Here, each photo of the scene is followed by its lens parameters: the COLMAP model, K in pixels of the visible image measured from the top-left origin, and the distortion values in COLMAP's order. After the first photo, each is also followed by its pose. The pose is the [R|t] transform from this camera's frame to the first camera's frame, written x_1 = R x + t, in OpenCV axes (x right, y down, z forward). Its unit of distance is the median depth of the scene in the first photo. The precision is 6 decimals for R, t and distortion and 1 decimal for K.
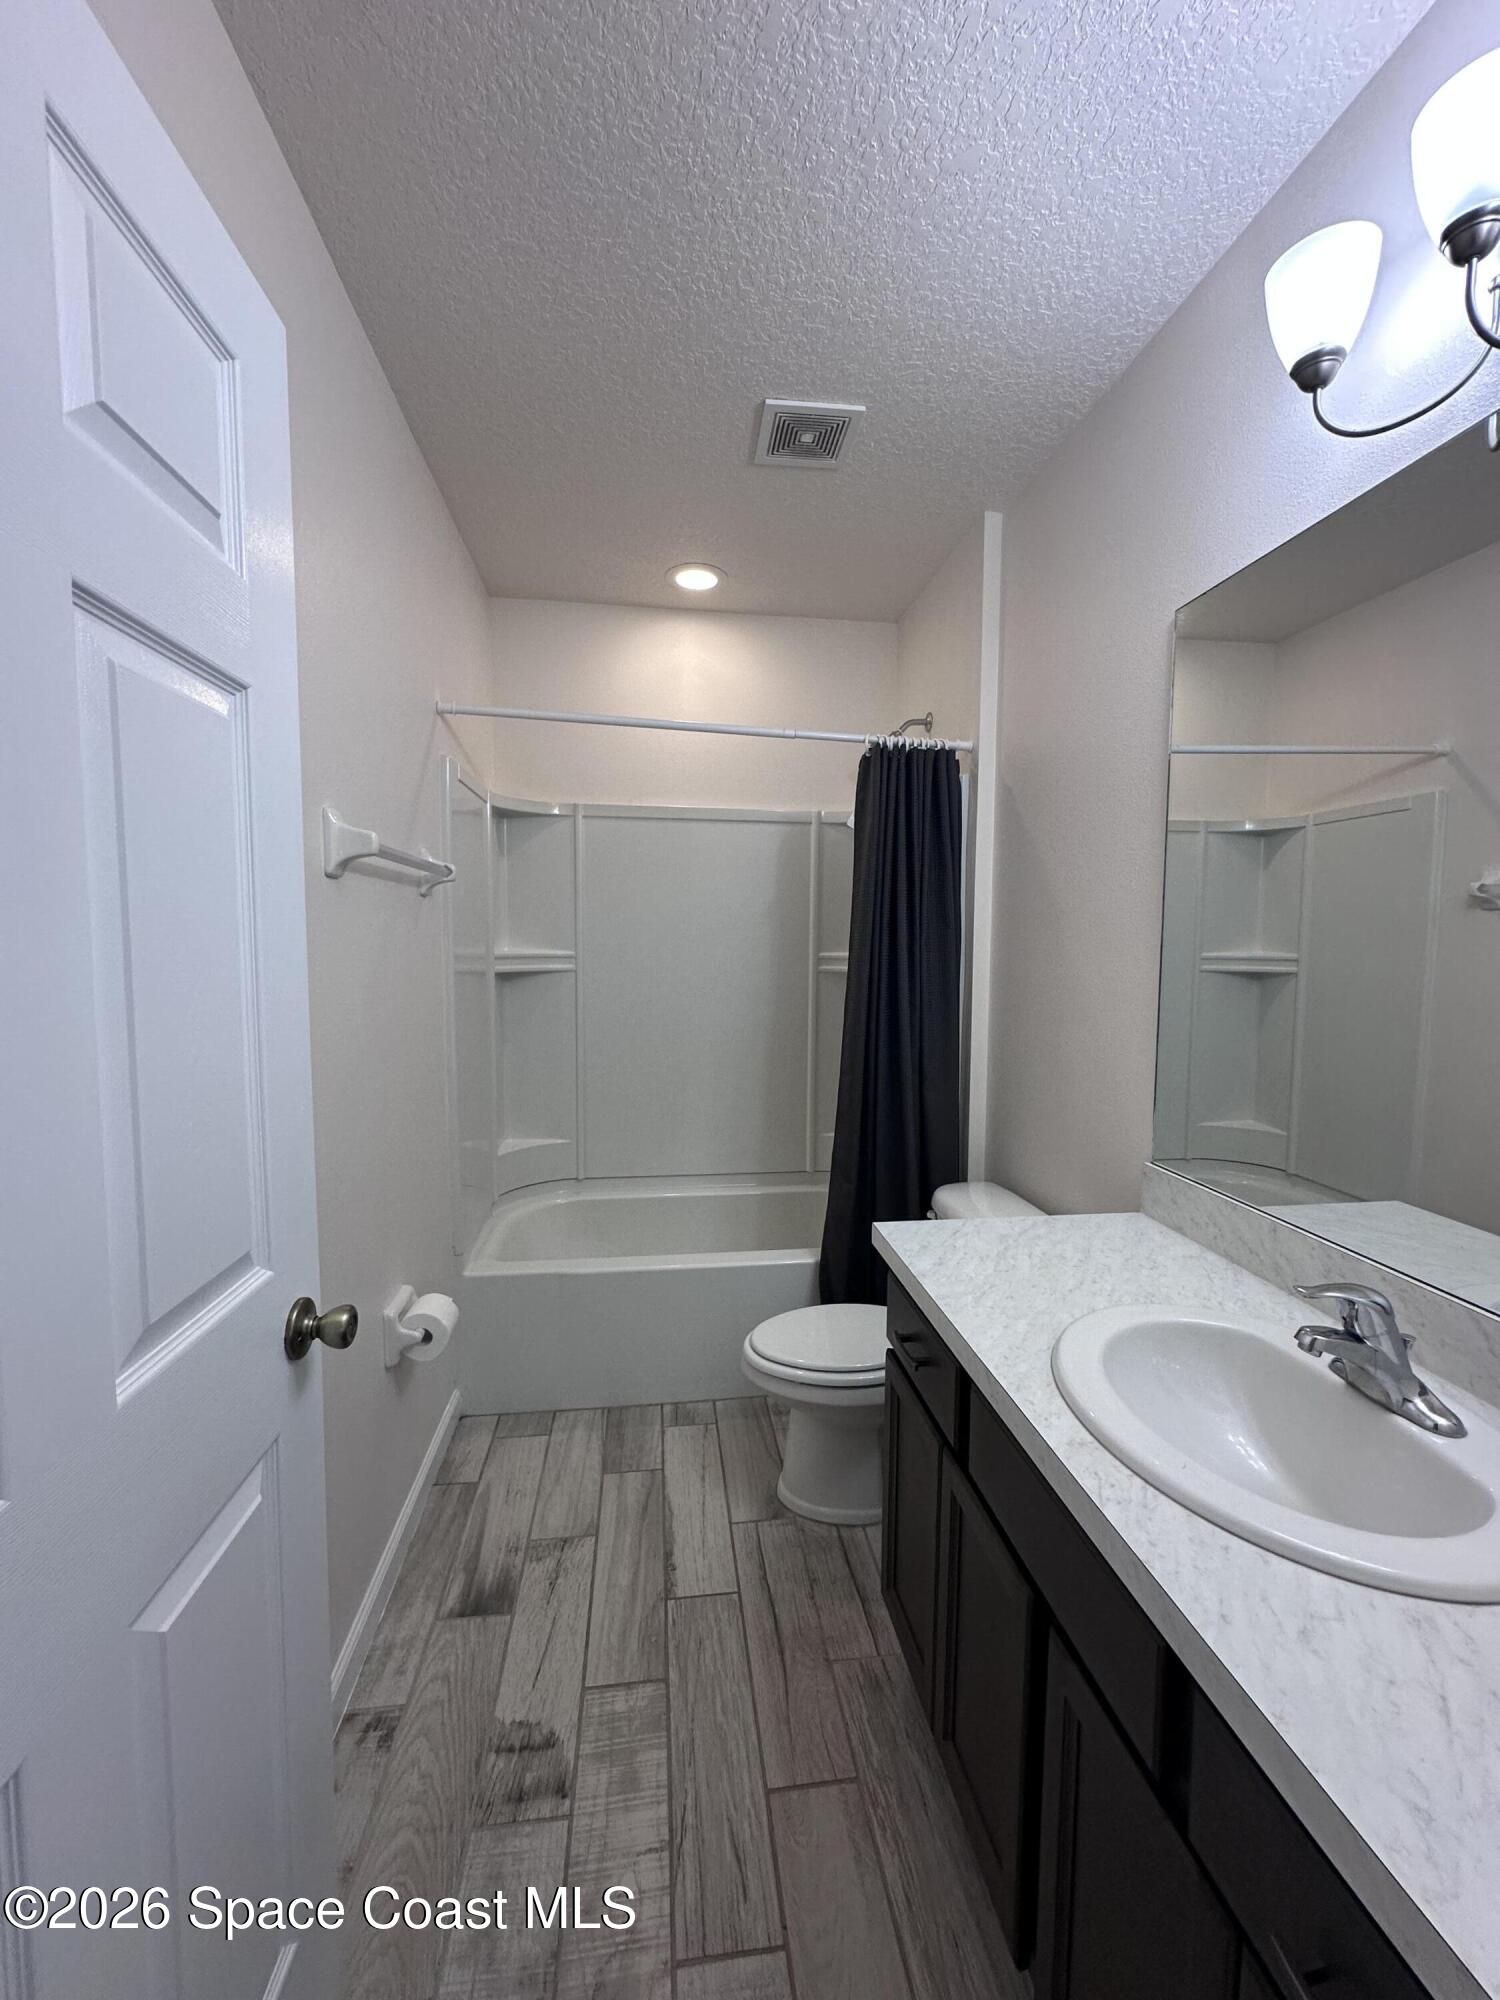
lens RADIAL K [[798.4, 0, 750.0], [0, 798.4, 1000.0], [0, 0, 1]] dist [-0.005170, 0.001142]
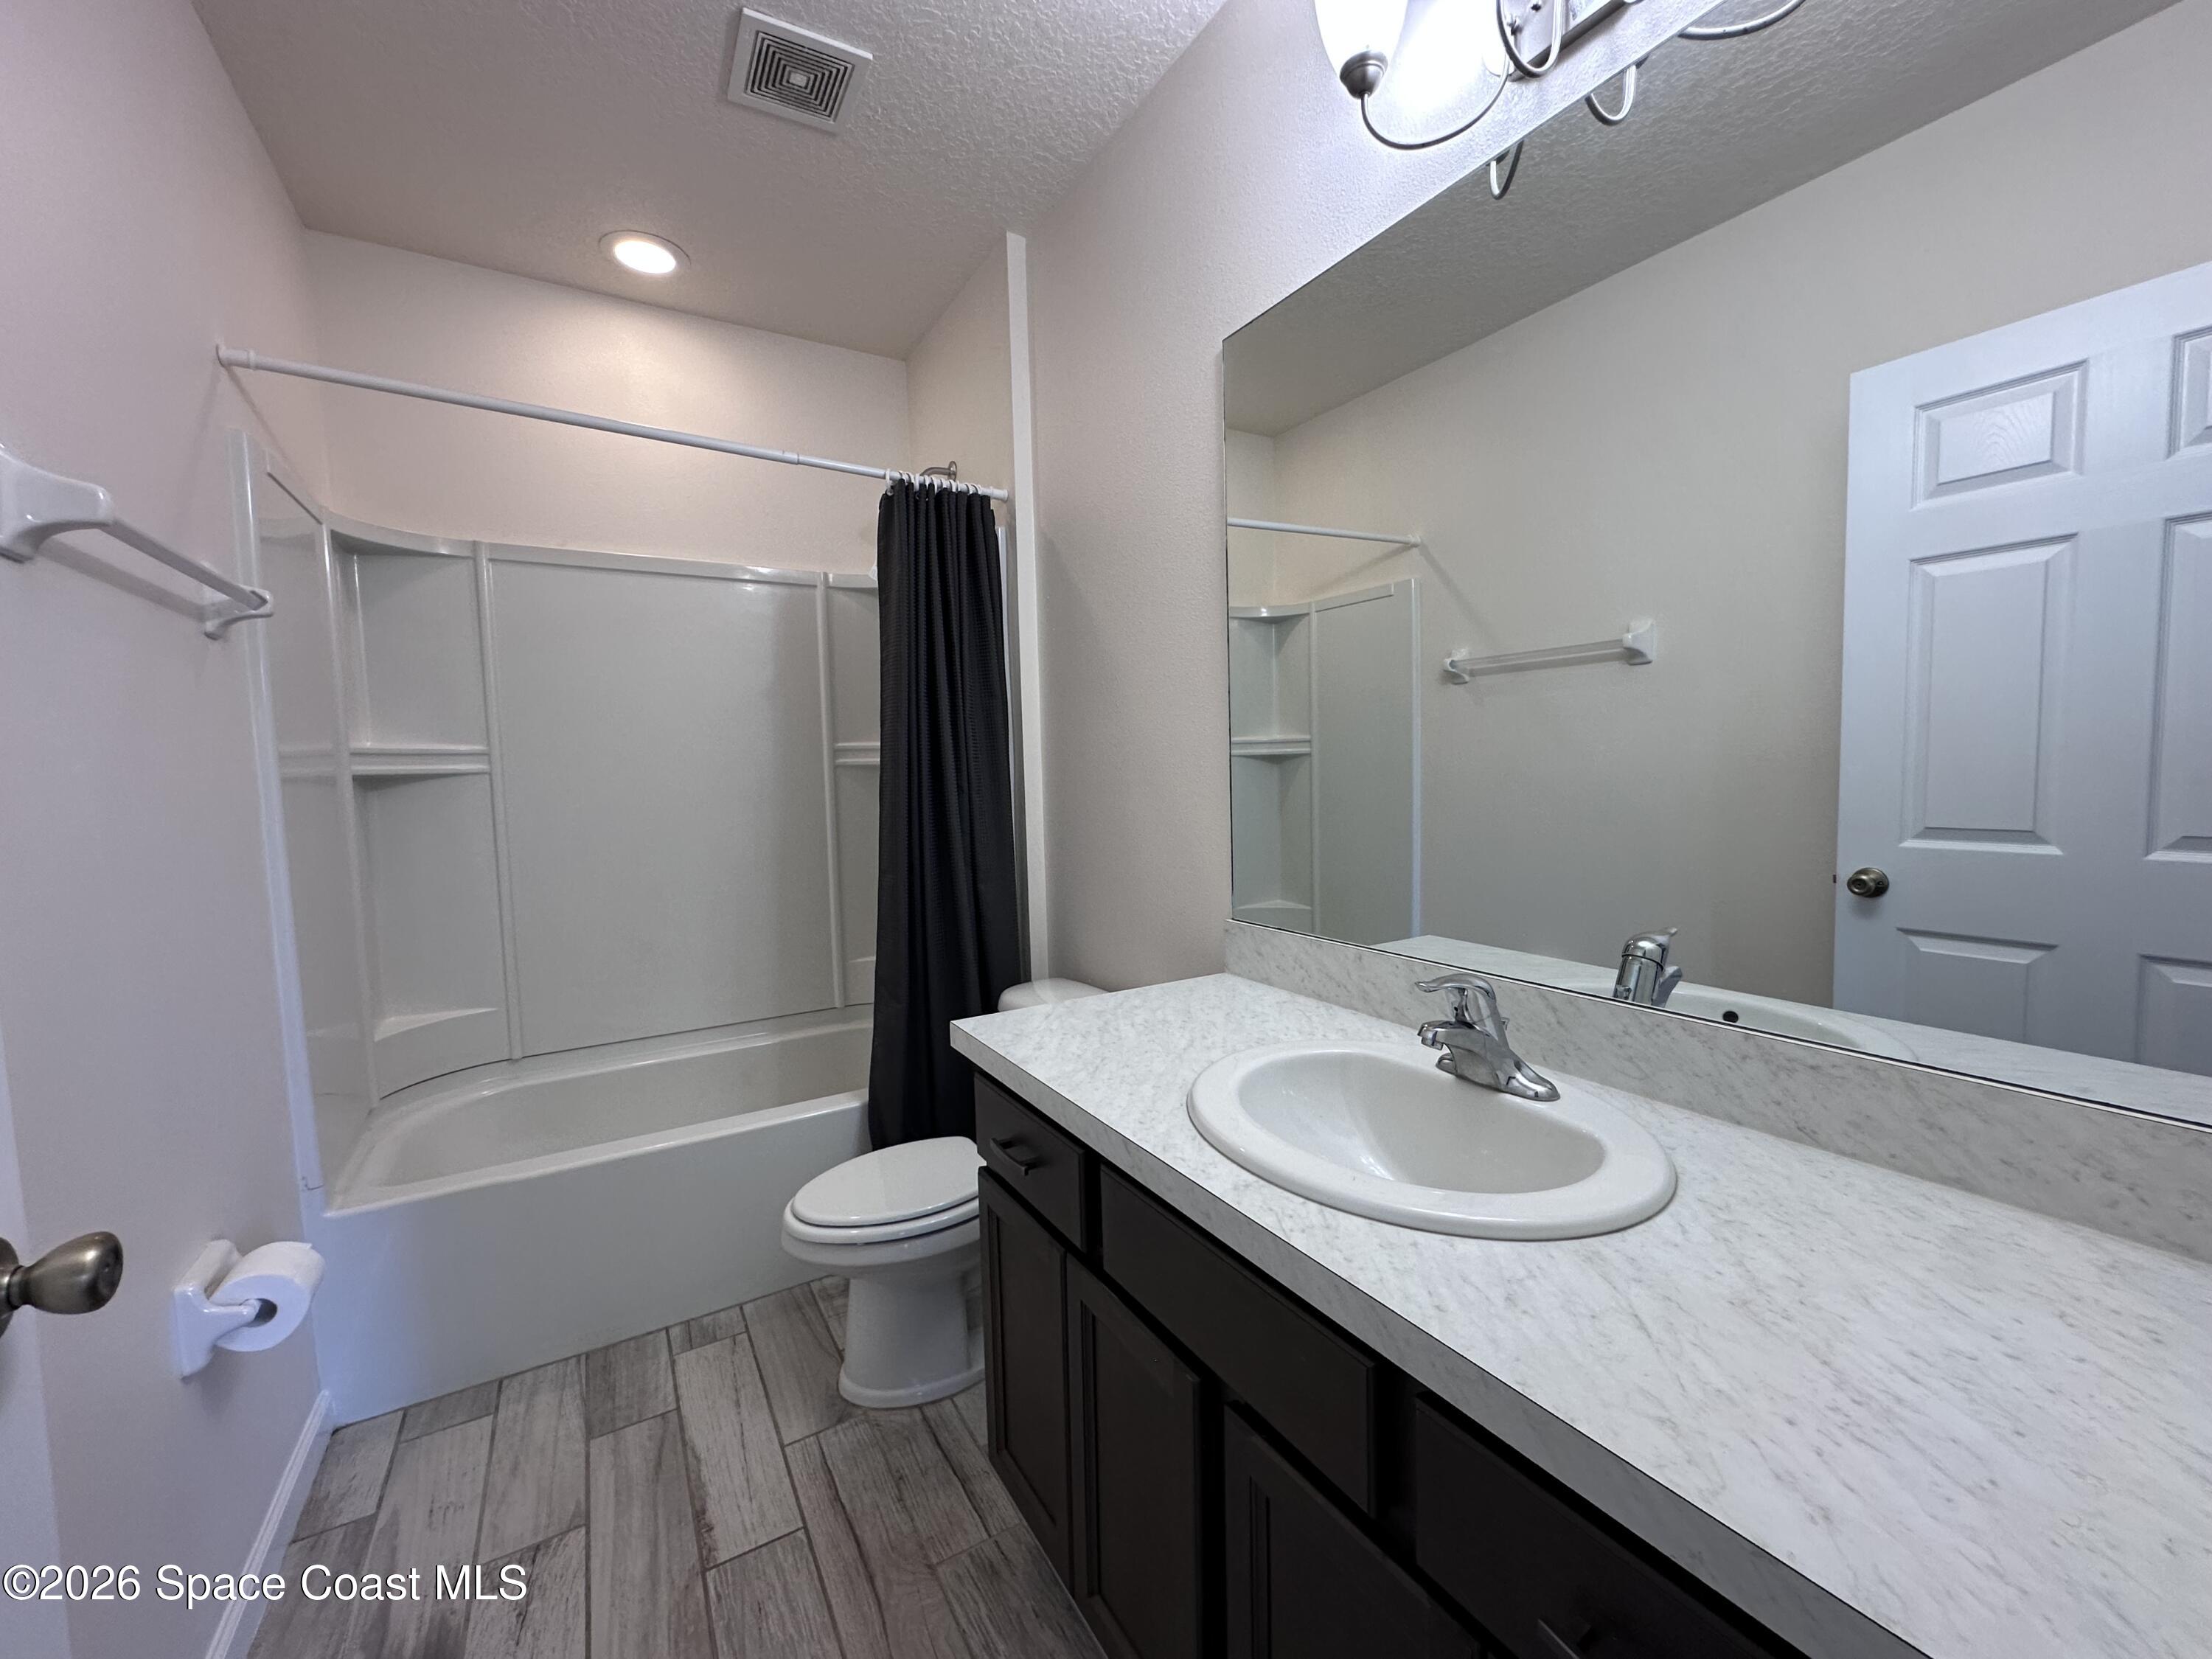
lens RADIAL K [[883.0, 0, 1105.3], [0, 883.0, 827.6], [0, 0, 1]] dist [-0.005170, 0.001142]
pose [[0.916484, -0.058192, 0.395817, -0.043563], [0.061220, 0.998112, 0.004988, 0.072145], [-0.395360, 0.019660, 0.918316, 0.077251]]
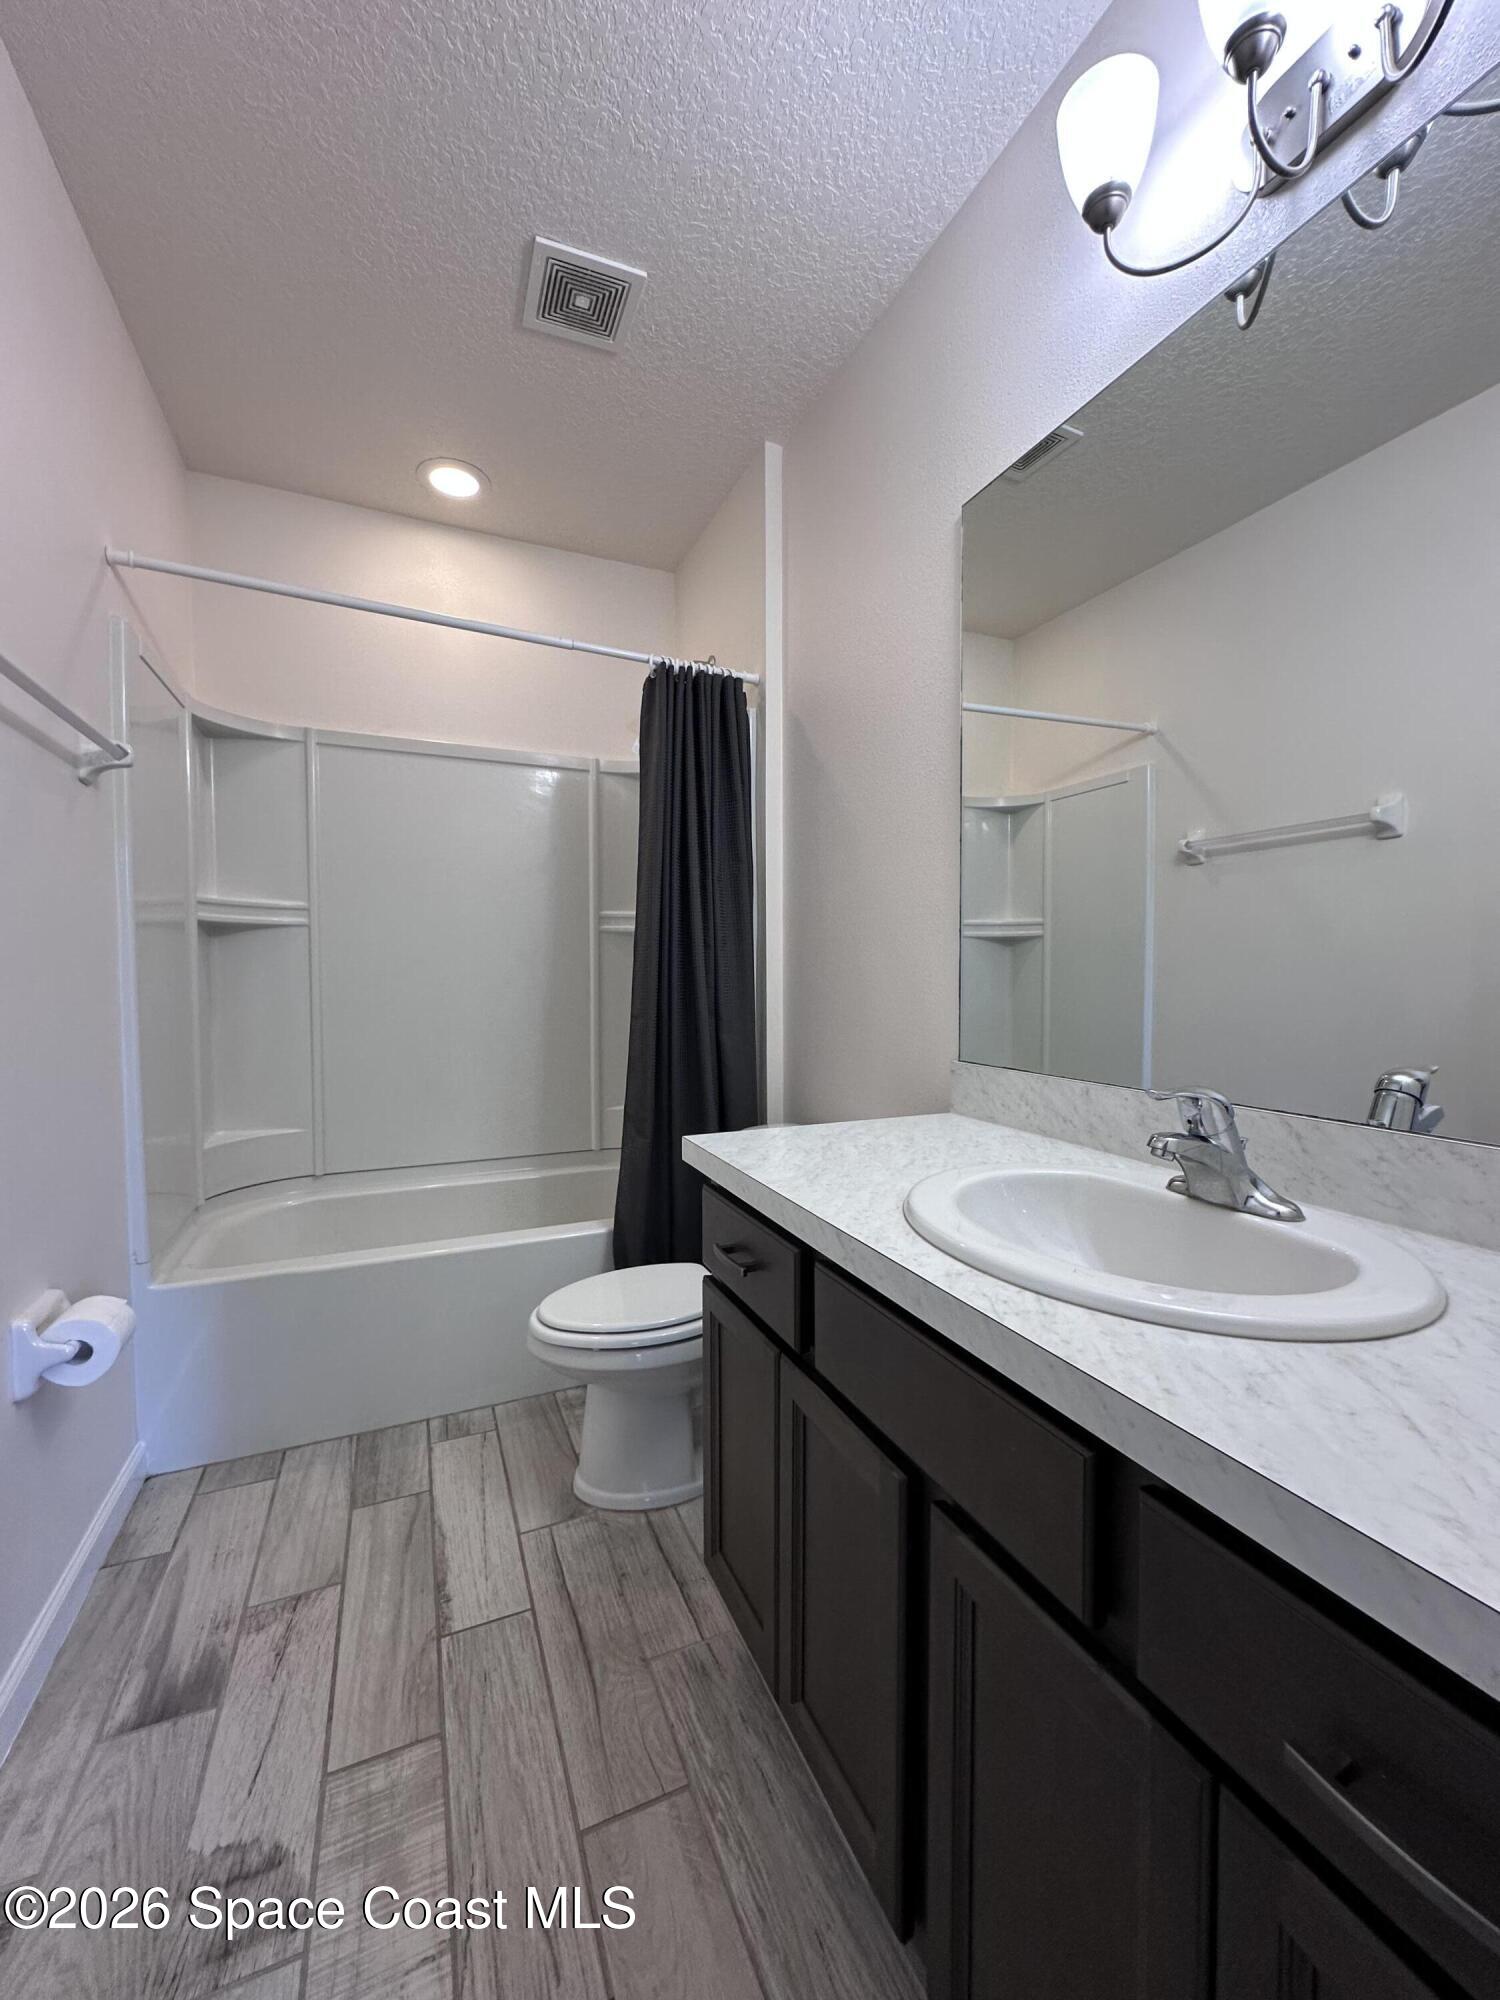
lens RADIAL K [[798.4, 0, 750.0], [0, 798.4, 1000.0], [0, 0, 1]] dist [-0.005170, 0.001142]
pose [[0.959564, -0.018961, 0.280850, -0.016562], [0.029390, 0.999024, -0.032967, 0.138884], [-0.279951, 0.039888, 0.959185, 0.112127]]
